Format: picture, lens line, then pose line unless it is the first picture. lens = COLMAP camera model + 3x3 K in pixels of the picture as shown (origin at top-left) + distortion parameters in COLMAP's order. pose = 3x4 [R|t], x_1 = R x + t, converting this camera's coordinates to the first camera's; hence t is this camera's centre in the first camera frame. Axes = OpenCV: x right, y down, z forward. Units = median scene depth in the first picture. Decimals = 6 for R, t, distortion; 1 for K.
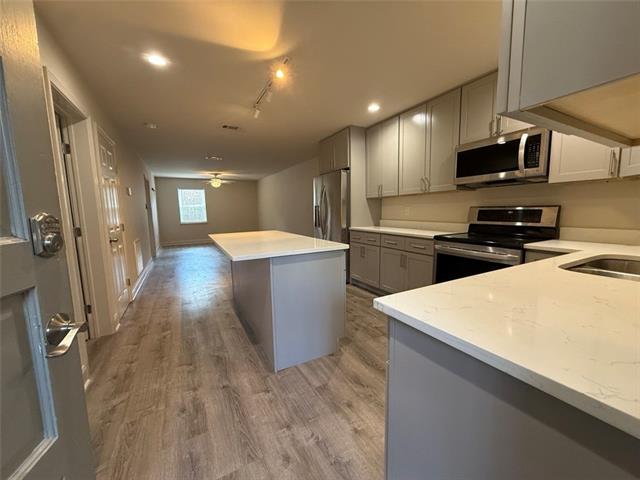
lens RADIAL K [[254.9, 0, 320.0], [0, 254.9, 240.0], [0, 0, 1]] dist [-0.000086, -0.000025]
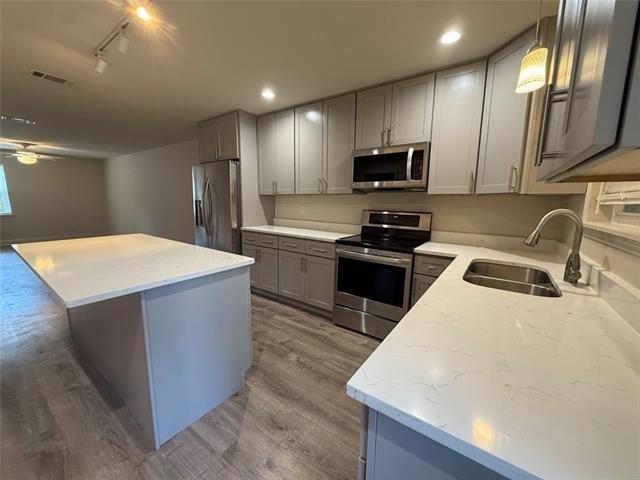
lens RADIAL K [[254.9, 0, 320.0], [0, 254.9, 240.0], [0, 0, 1]] dist [-0.000086, -0.000025]
pose [[0.897484, -0.035500, 0.439615, -0.037370], [0.019382, 0.998967, 0.041100, -0.048694], [-0.440620, -0.028366, 0.897245, 0.117160]]
